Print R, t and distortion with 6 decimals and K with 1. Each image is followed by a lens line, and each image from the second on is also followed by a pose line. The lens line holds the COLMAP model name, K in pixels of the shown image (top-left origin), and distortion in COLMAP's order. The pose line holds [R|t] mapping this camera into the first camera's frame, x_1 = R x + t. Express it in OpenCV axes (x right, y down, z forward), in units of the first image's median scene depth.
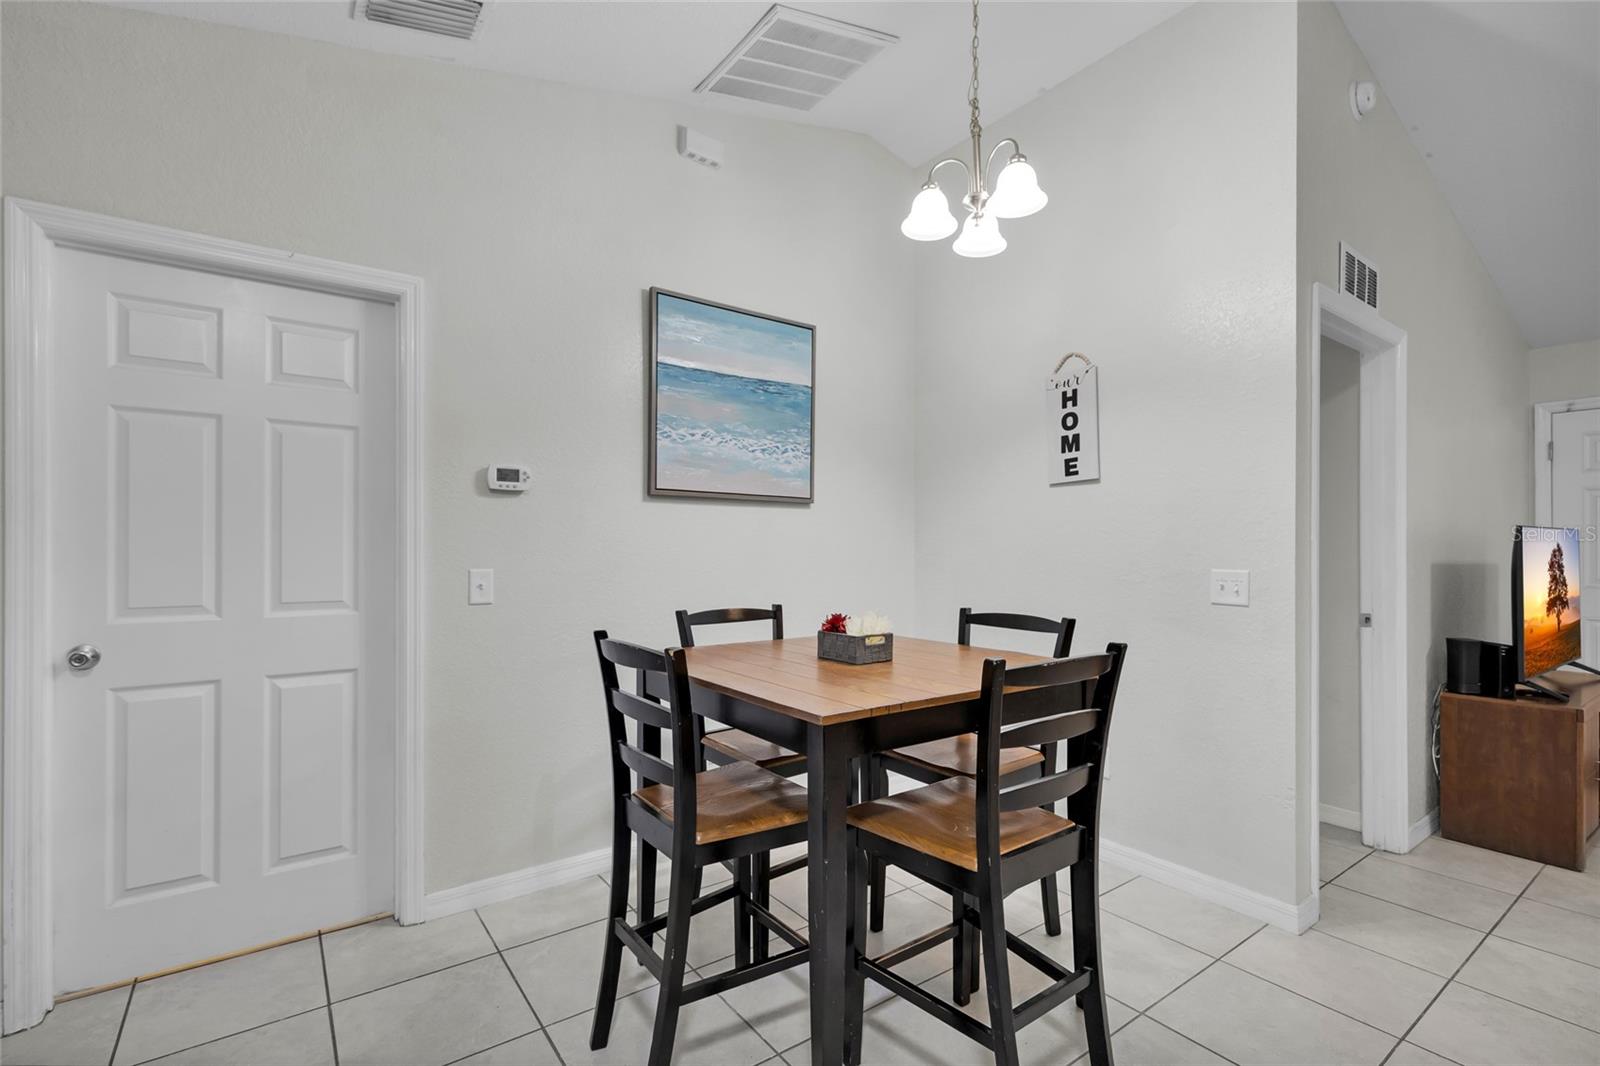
lens RADIAL K [[724.0, 0, 739.8], [0, 724.0, 537.5], [0, 0, 1]] dist [-0.002173, -0.000841]
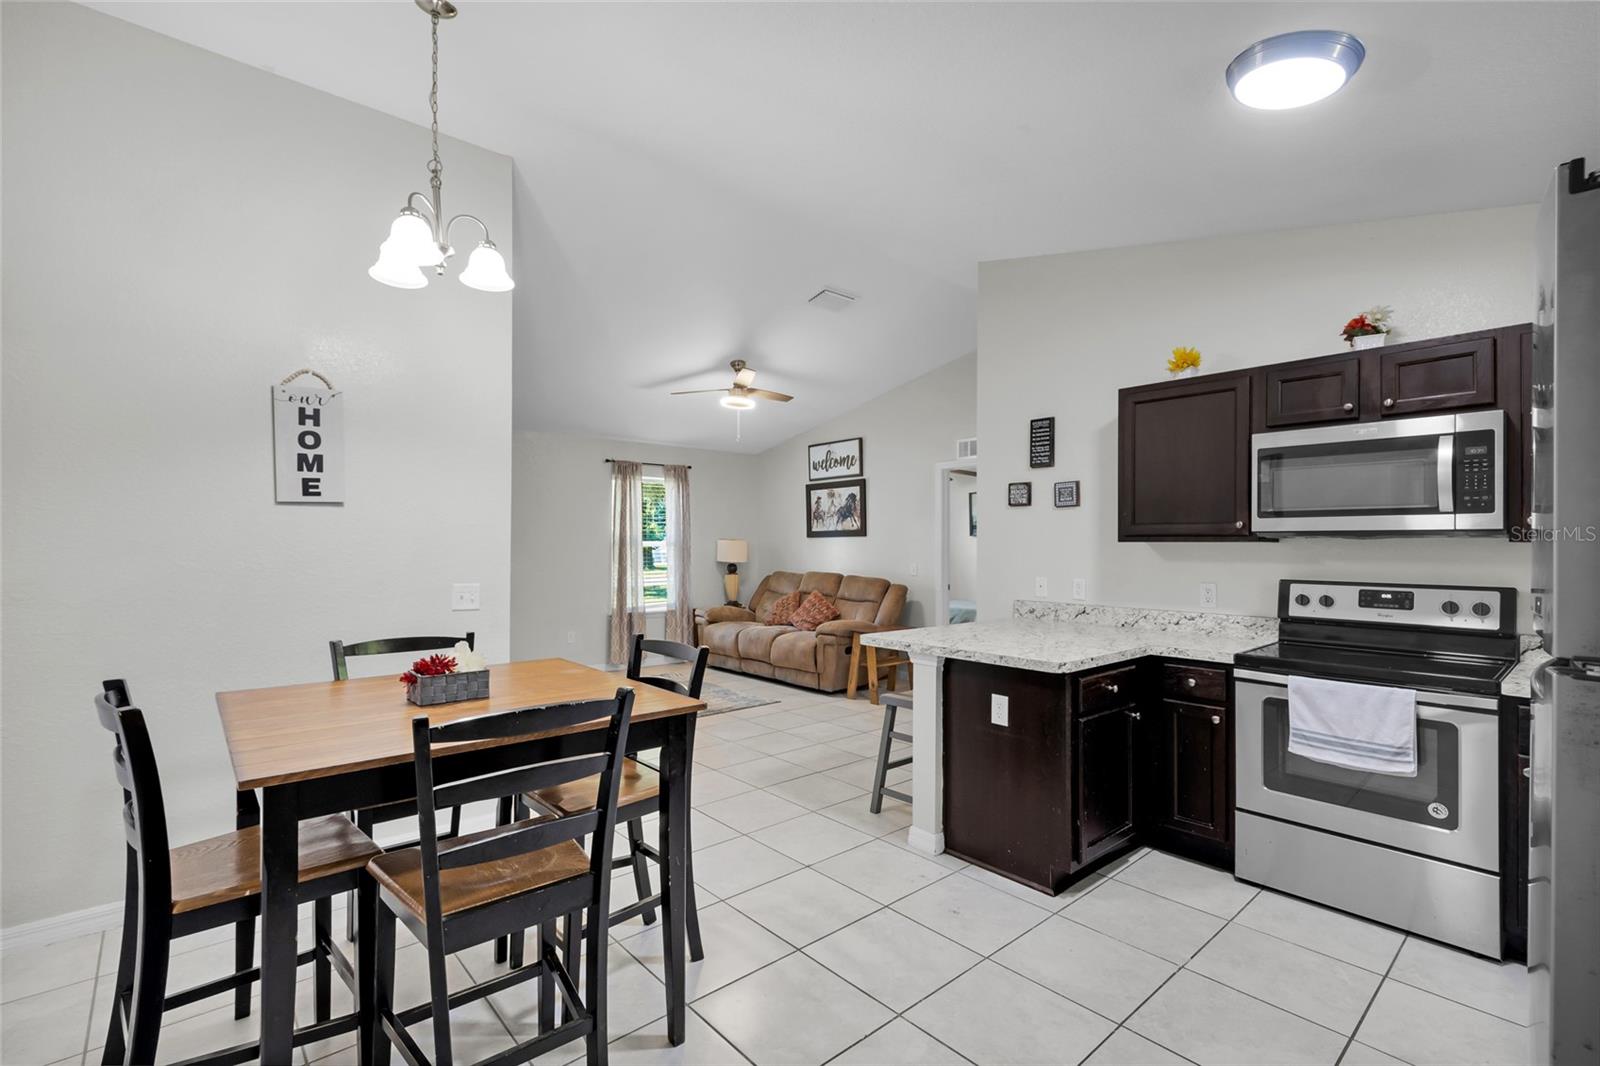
lens RADIAL K [[724.0, 0, 801.3], [0, 724.0, 541.5], [0, 0, 1]] dist [-0.002173, -0.000841]
pose [[-0.068348, 0.004084, 0.997653, -0.554573], [-0.008576, 0.999952, -0.004681, -0.024860], [-0.997625, -0.008876, -0.068309, 0.400917]]
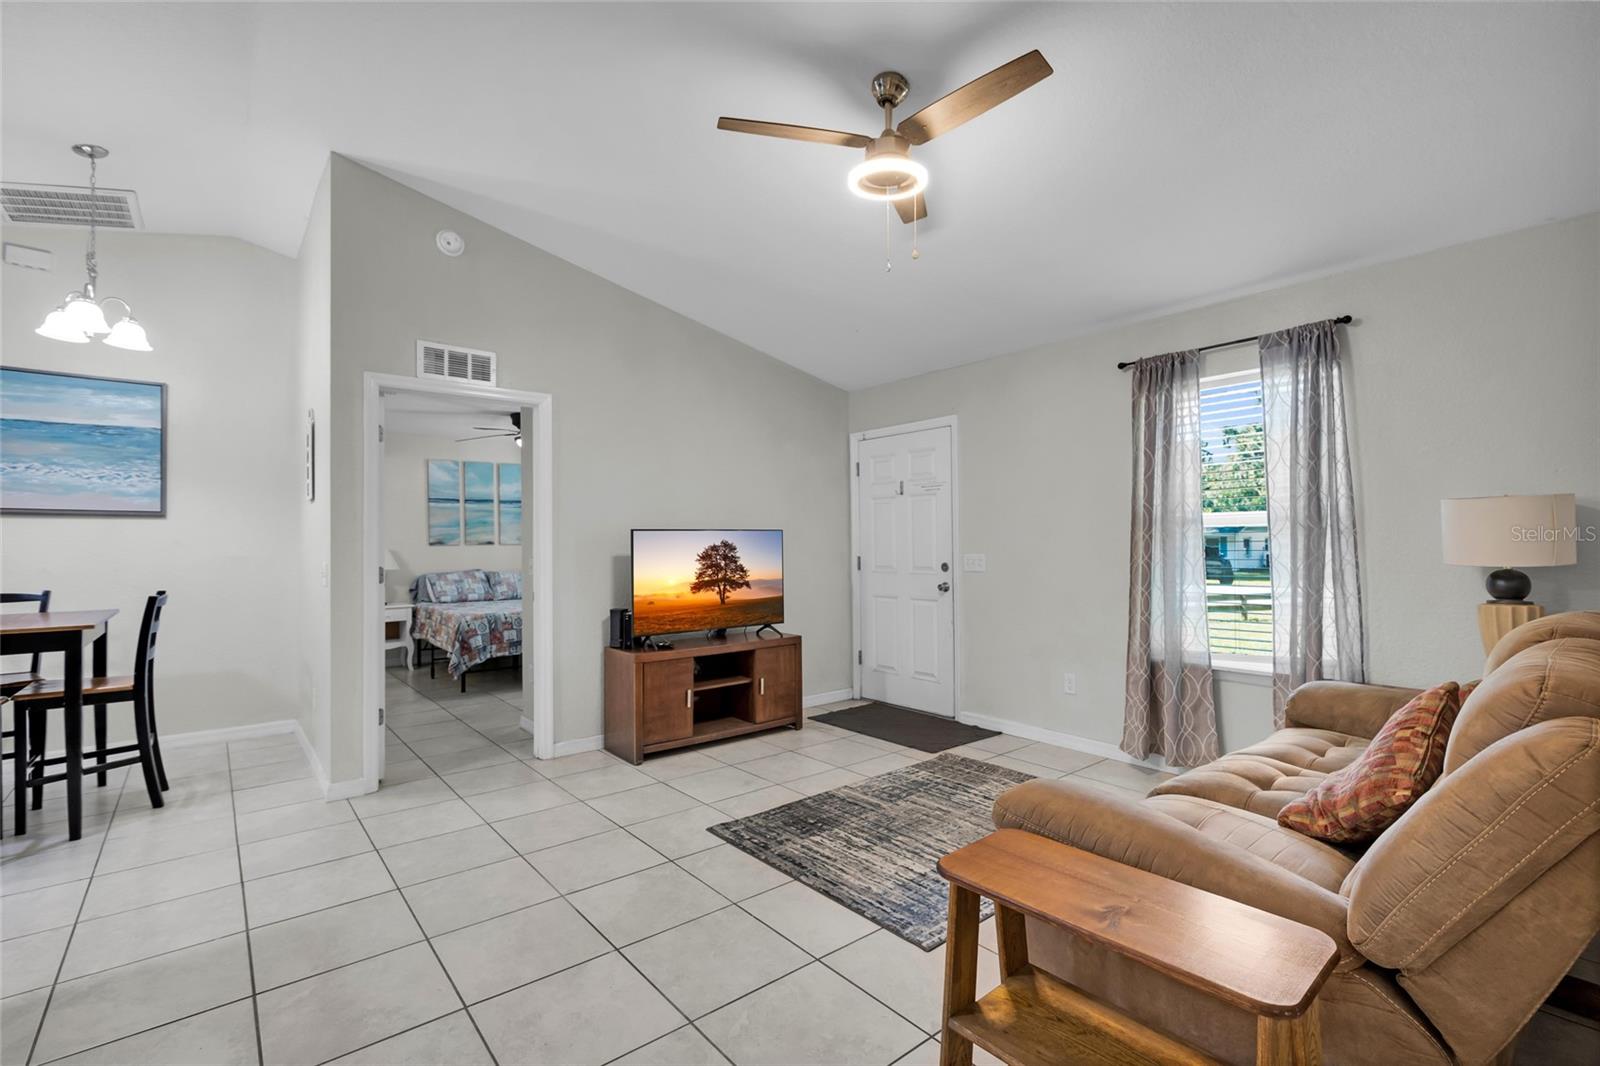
lens RADIAL K [[724.0, 0, 793.8], [0, 724.0, 544.2], [0, 0, 1]] dist [-0.002173, -0.000841]
pose [[0.999375, -0.006857, 0.034678, 1.535491], [0.006665, 0.999962, 0.005645, 0.008548], [-0.034715, -0.005410, 0.999383, -0.484628]]
